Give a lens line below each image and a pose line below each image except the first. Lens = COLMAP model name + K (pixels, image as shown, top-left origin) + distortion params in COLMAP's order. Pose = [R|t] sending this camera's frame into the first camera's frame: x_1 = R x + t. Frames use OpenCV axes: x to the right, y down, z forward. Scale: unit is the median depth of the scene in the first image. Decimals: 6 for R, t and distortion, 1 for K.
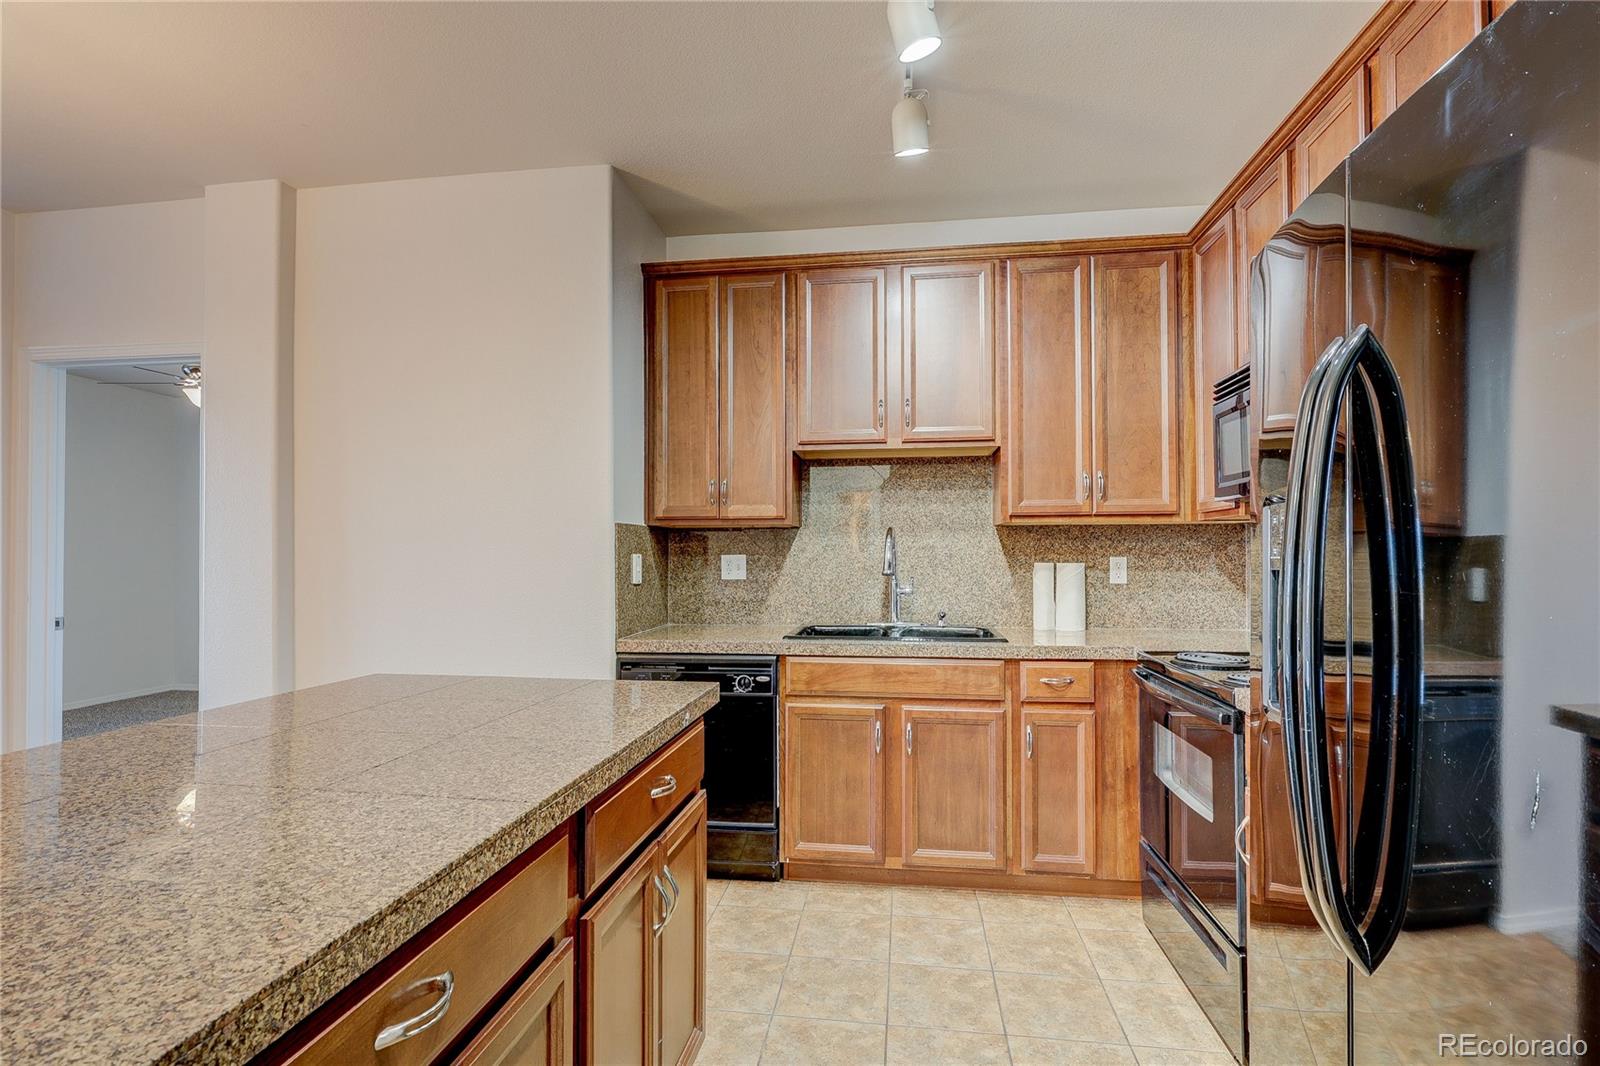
lens RADIAL K [[763.8, 0, 799.6], [0, 763.8, 544.8], [0, 0, 1]] dist [-0.002652, 0.000820]
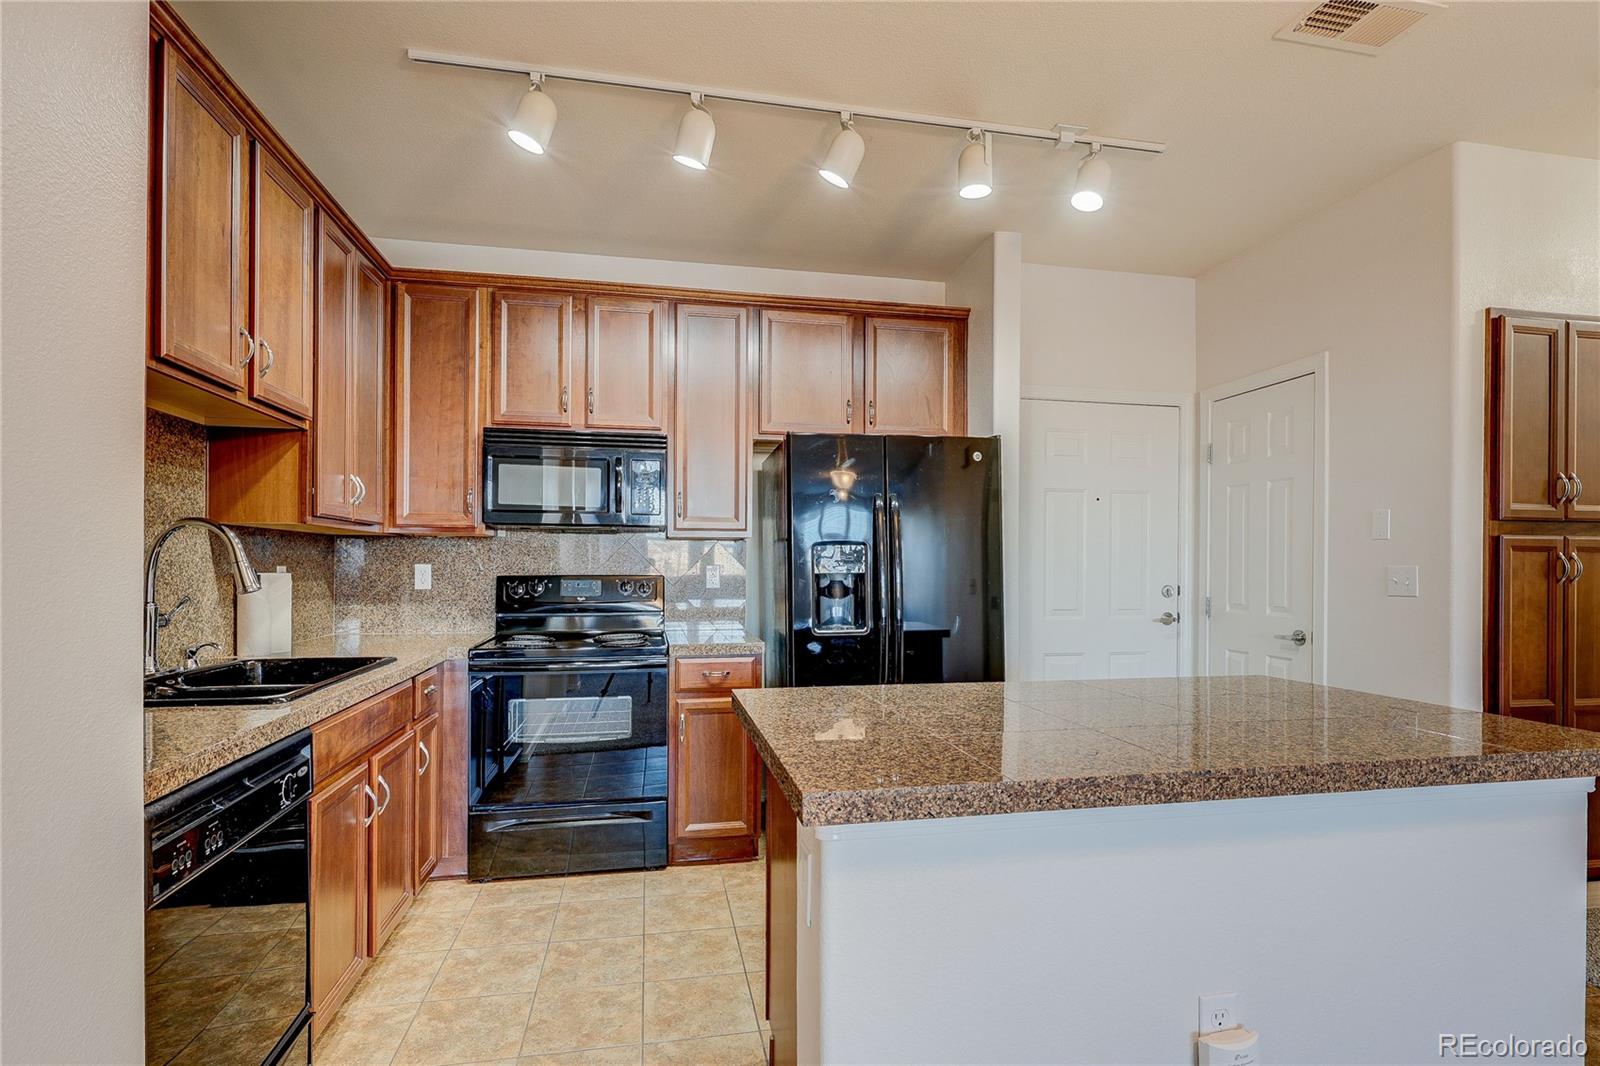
lens RADIAL K [[781.2, 0, 803.7], [0, 781.2, 564.6], [0, 0, 1]] dist [-0.004030, -0.000344]
pose [[-0.329300, 0.002836, 0.944221, -0.715226], [-0.017316, 0.999809, -0.009042, 0.013002], [-0.944067, -0.019328, -0.329188, 0.792605]]
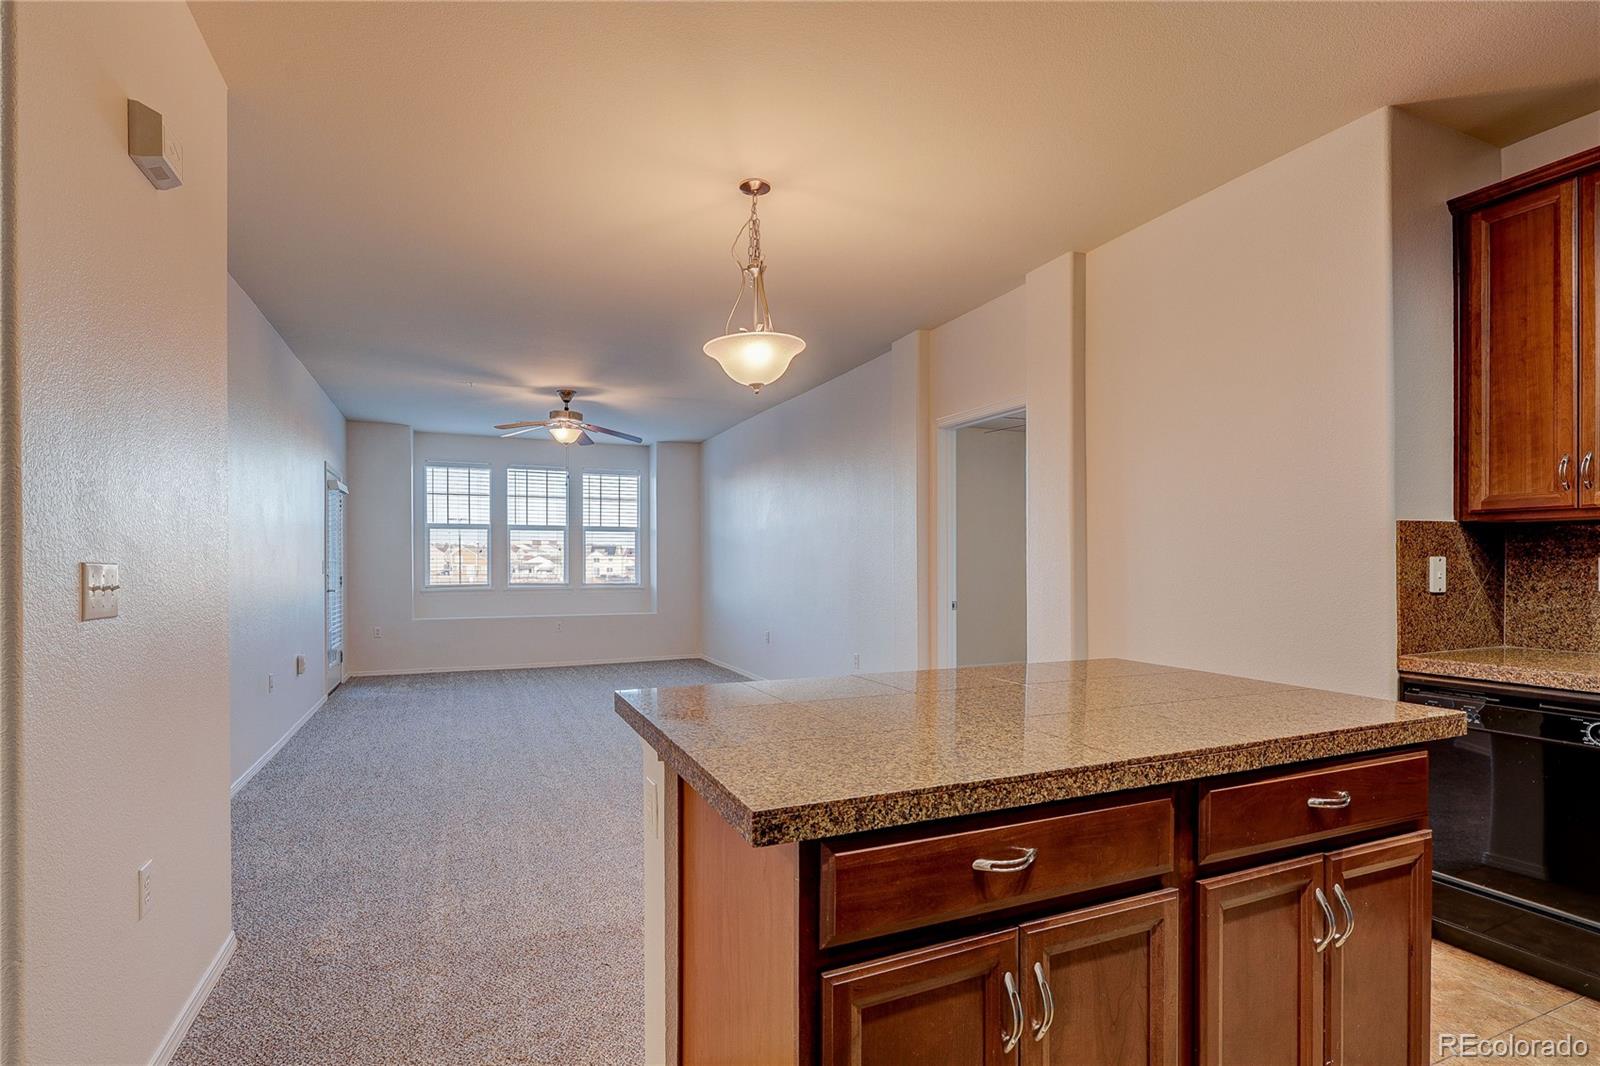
lens RADIAL K [[778.5, 0, 796.9], [0, 778.5, 551.1], [0, 0, 1]] dist [-0.005680, -0.000214]
pose [[0.527053, -0.008933, -0.849786, 0.144239], [0.013156, 0.999911, -0.002352, -0.001013], [0.849731, -0.009940, 0.527123, -0.037651]]
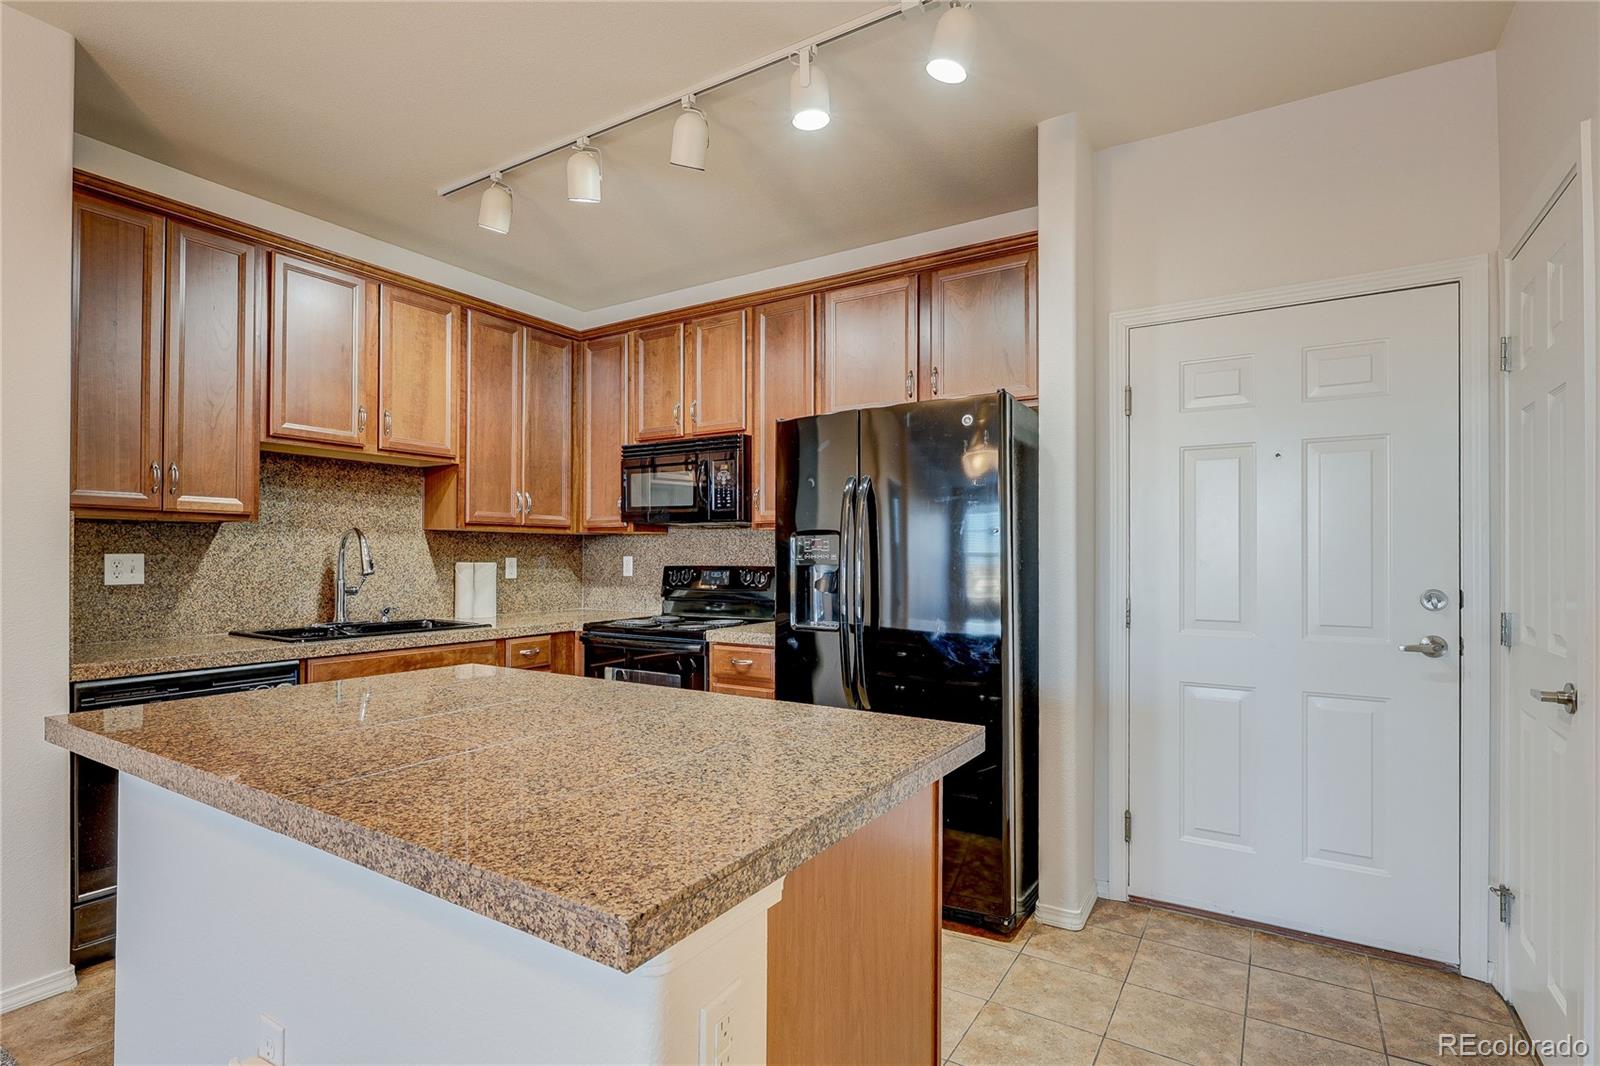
lens RADIAL K [[778.5, 0, 796.9], [0, 778.5, 551.1], [0, 0, 1]] dist [-0.005680, -0.000214]
pose [[0.410119, 0.009928, 0.911978, -0.636542], [-0.017886, 0.999836, -0.002841, -0.000154], [-0.911856, -0.015146, 0.410230, 0.026766]]
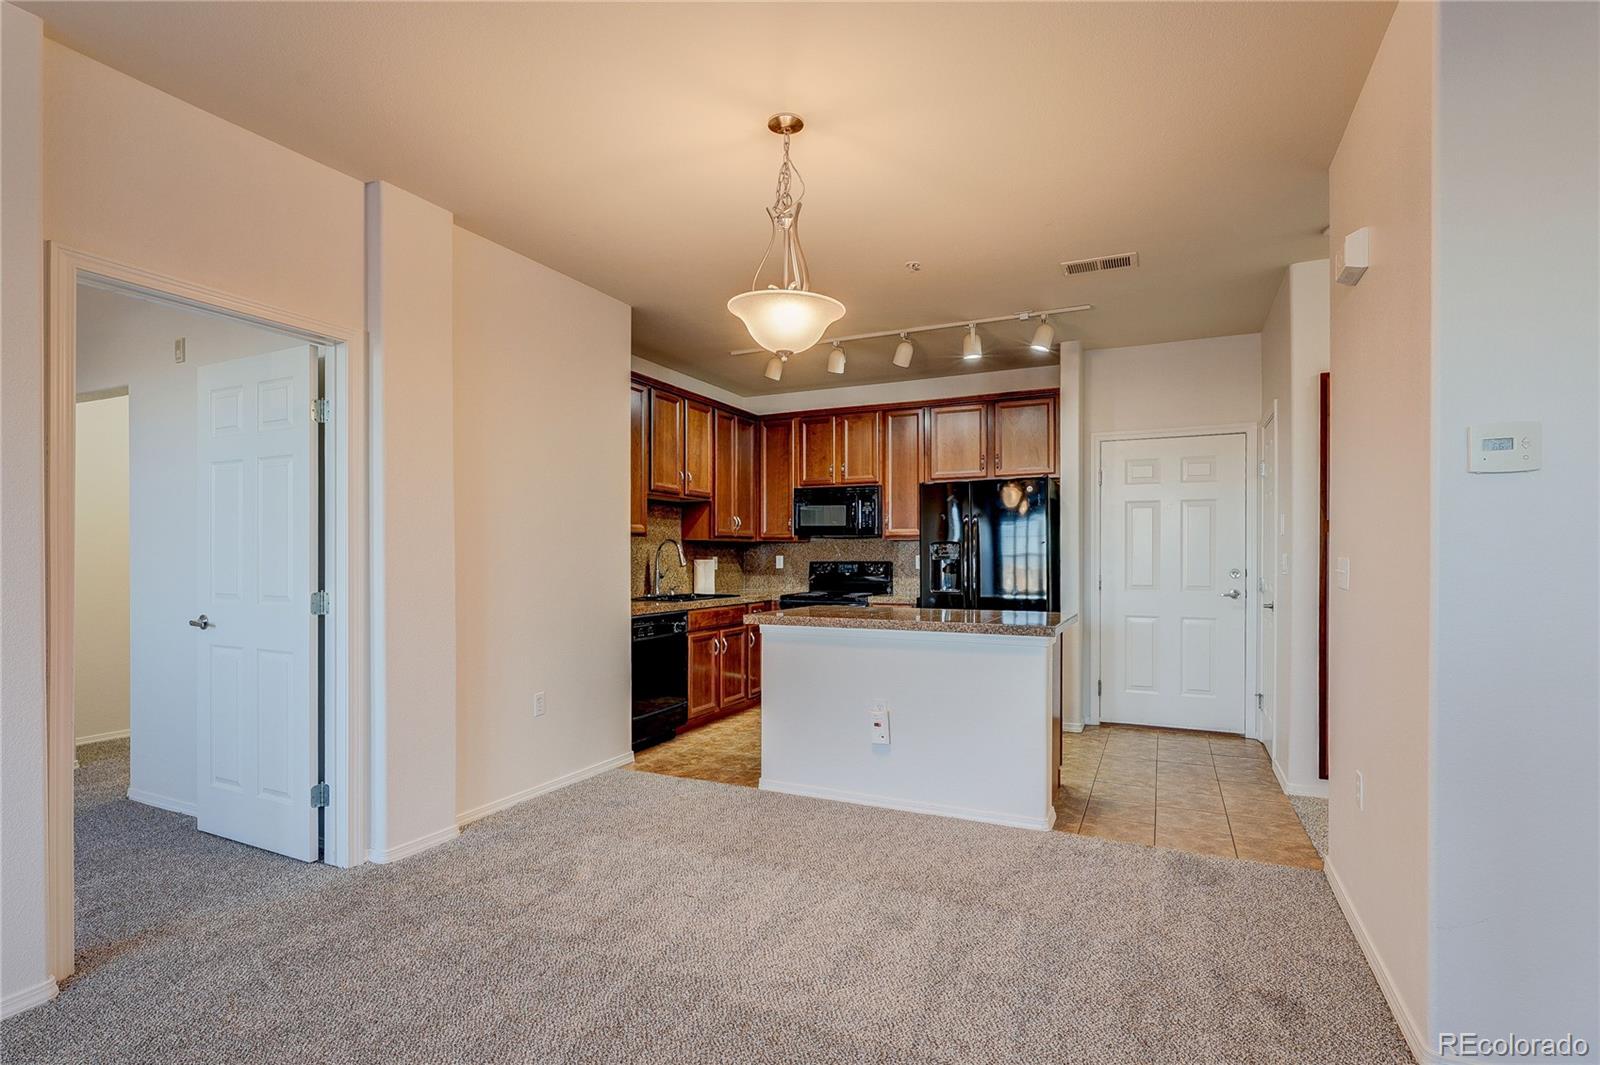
lens RADIAL K [[769.8, 0, 801.5], [0, 769.8, 557.7], [0, 0, 1]] dist [0.000654, 0.000005]
pose [[0.298863, 0.000586, 0.954296, -1.624924], [-0.014860, 0.999881, 0.004039, 0.007111], [-0.954180, -0.015388, 0.298836, 0.179056]]
